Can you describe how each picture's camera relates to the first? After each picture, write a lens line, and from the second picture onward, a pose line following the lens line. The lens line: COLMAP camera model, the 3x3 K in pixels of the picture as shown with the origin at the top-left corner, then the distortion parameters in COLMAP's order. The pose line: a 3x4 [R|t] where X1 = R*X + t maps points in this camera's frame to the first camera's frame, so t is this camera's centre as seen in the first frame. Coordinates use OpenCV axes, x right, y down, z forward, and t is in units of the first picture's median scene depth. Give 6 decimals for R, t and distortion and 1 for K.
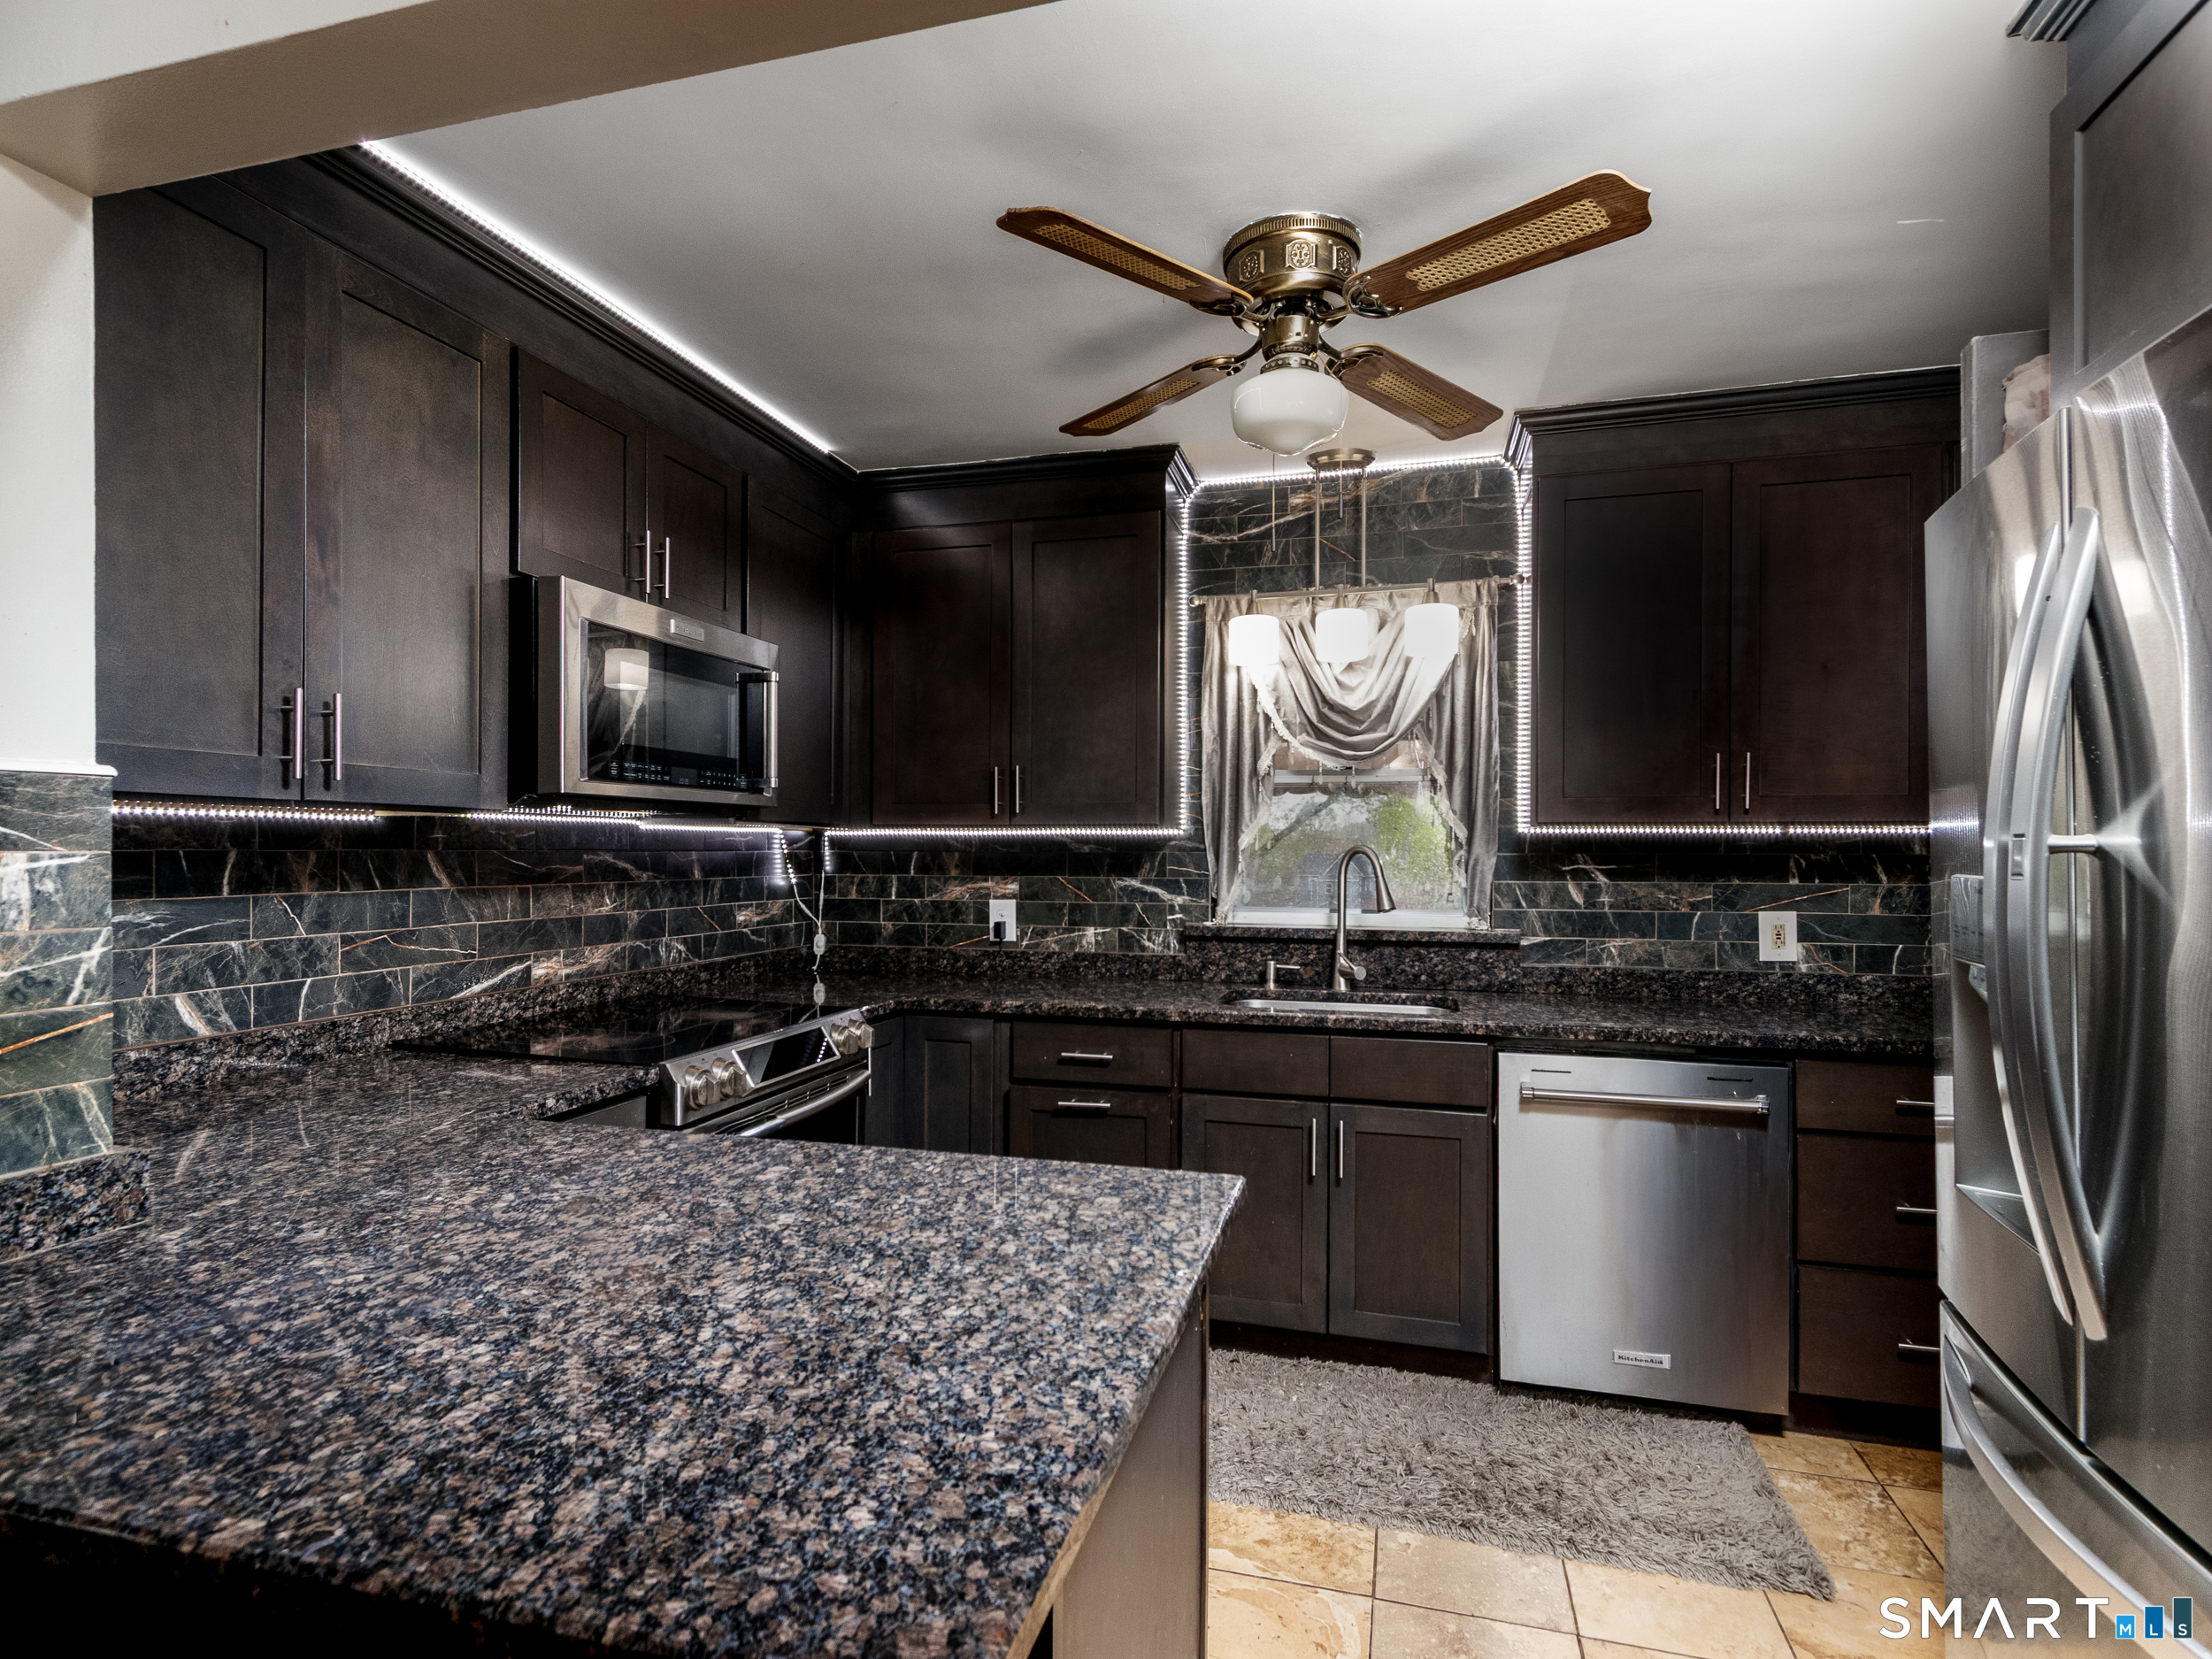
lens RADIAL K [[1139.9, 0, 1094.4], [0, 1139.9, 846.0], [0, 0, 1]] dist [0.024085, -0.014785]
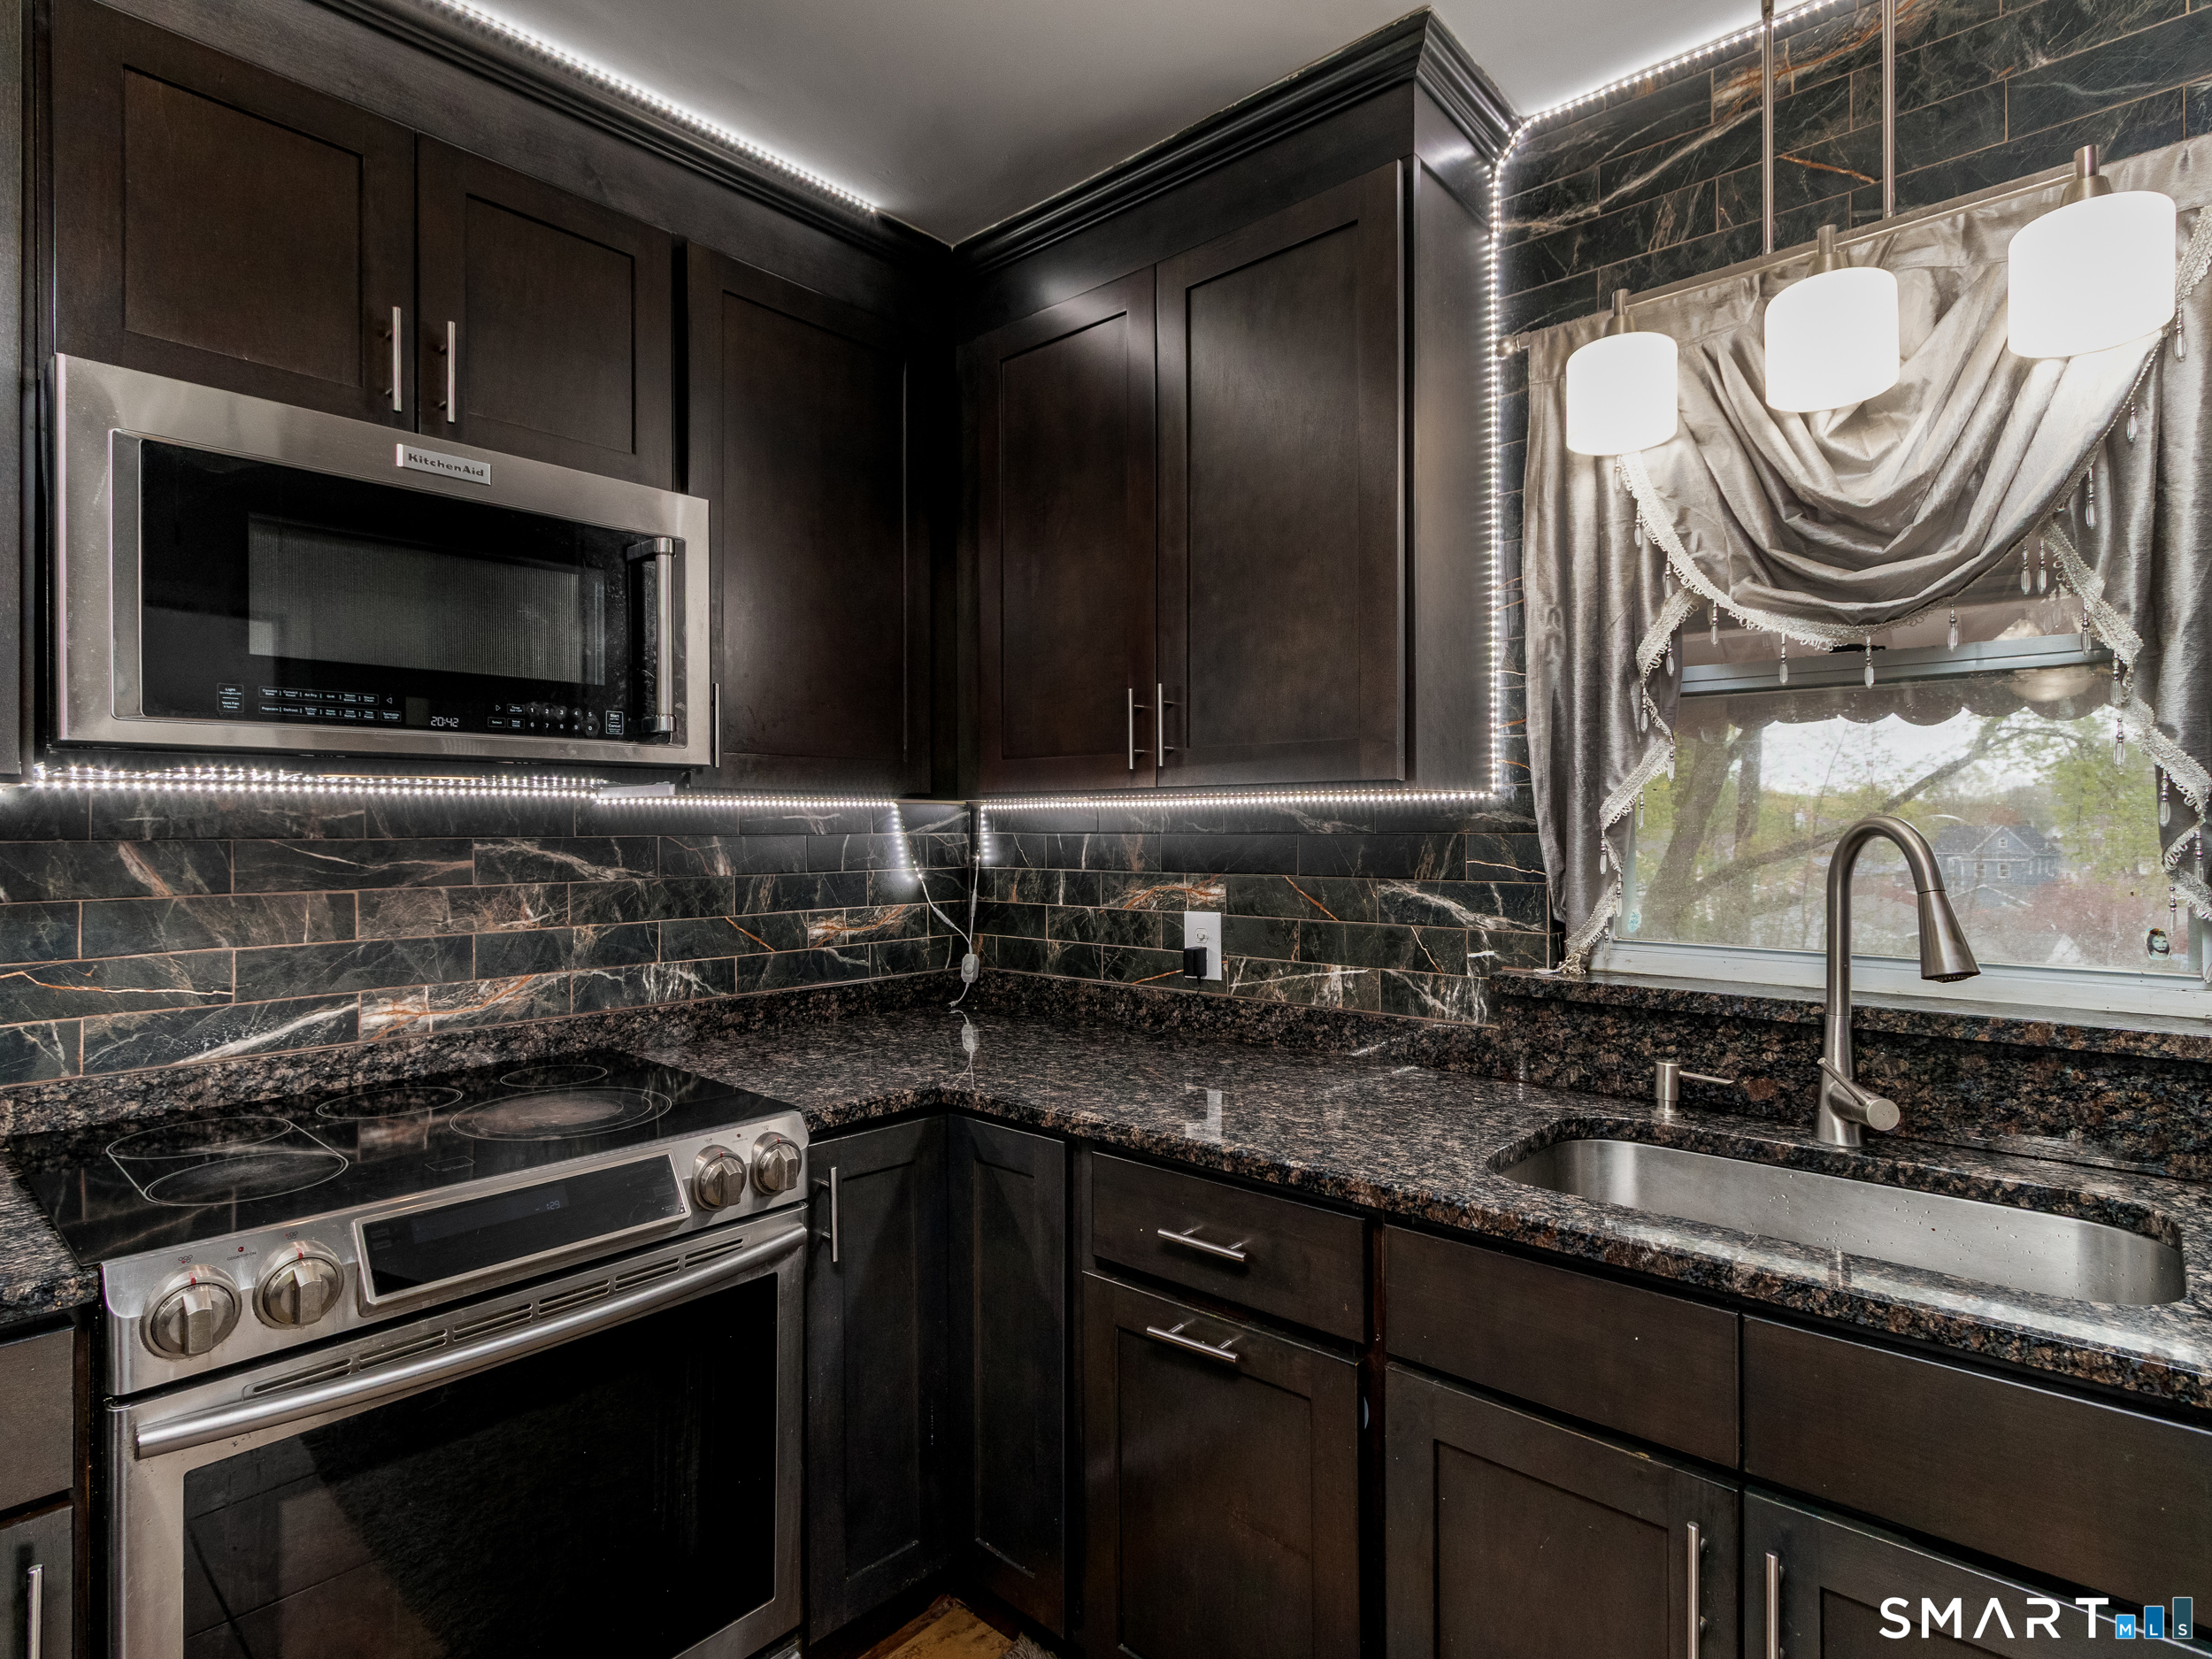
lens RADIAL K [[1148.3, 0, 1088.1], [0, 1148.3, 826.4], [0, 0, 1]] dist [0.008049, -0.002258]
pose [[0.896975, -0.007261, -0.442023, 0.156950], [0.009021, 0.999958, 0.001880, -0.000621], [0.441990, -0.005674, 0.897002, 0.479526]]
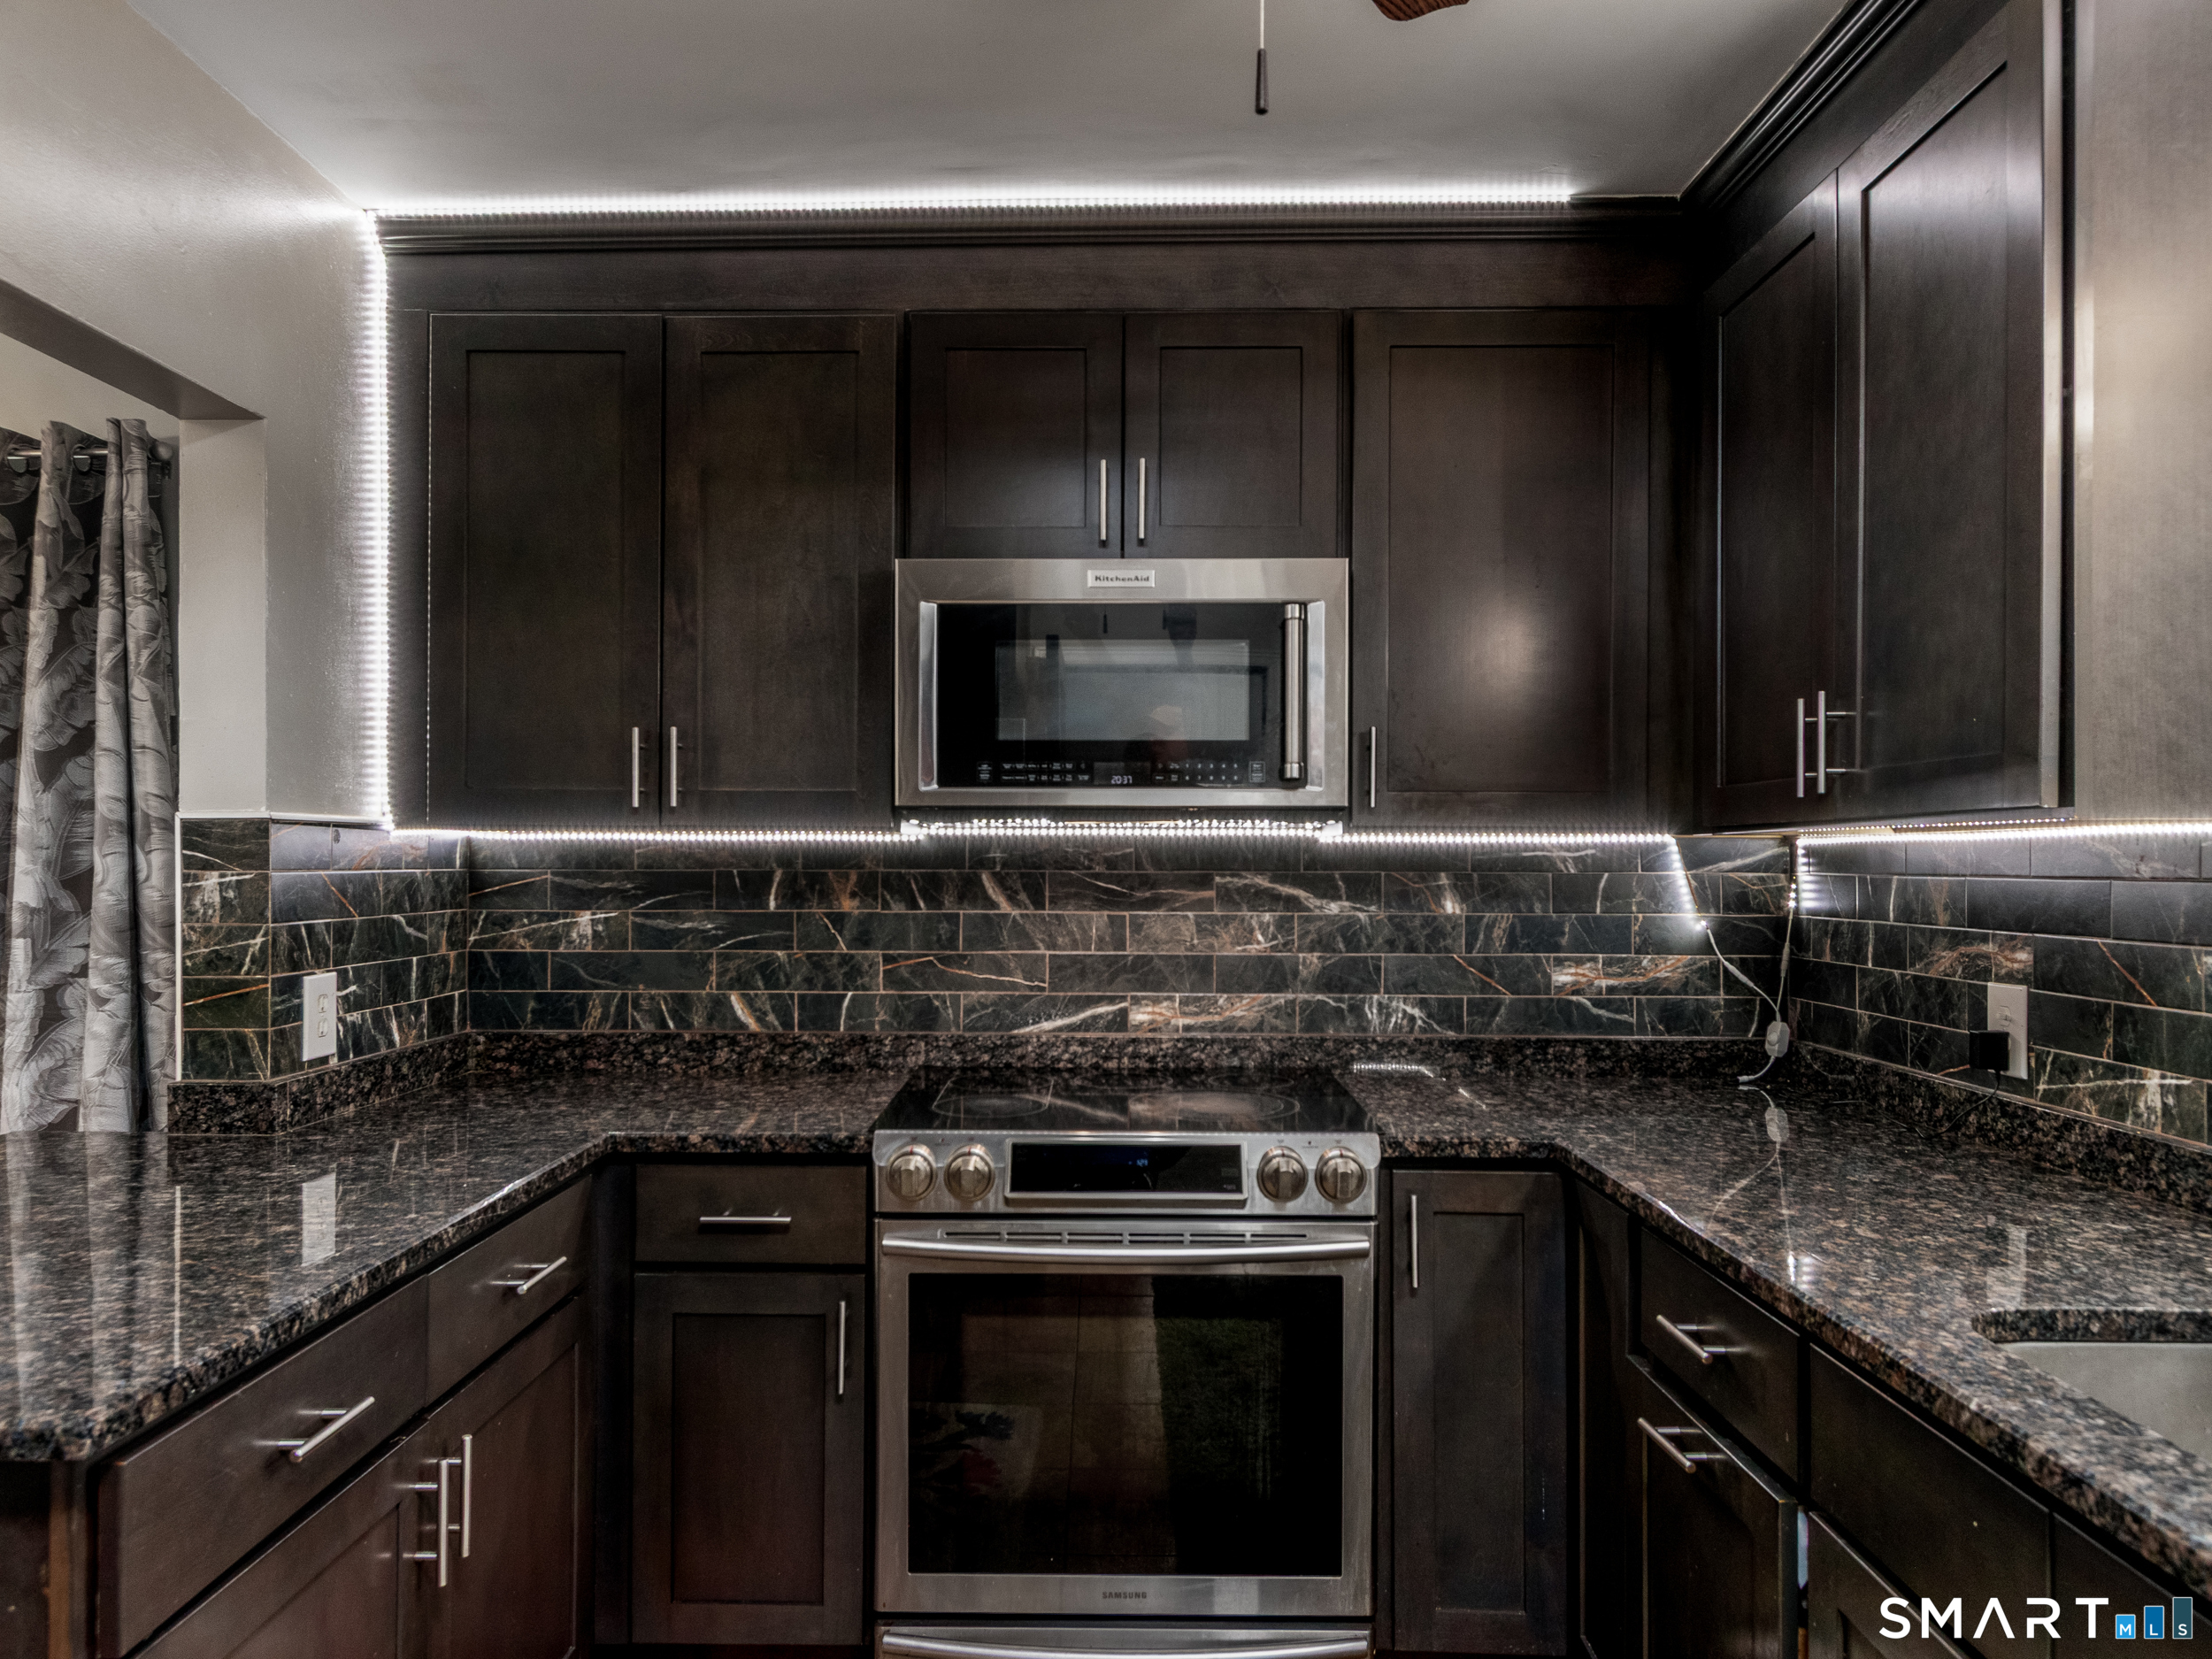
lens RADIAL K [[1456.4, 0, 1091.9], [0, 1456.4, 866.9], [0, 0, 1]] dist [0.006552, 0.002409]
pose [[0.257469, 0.000624, -0.966286, 0.437854], [0.001311, 0.999999, 0.000995, -0.000292], [0.966286, -0.001523, 0.257467, 0.574252]]
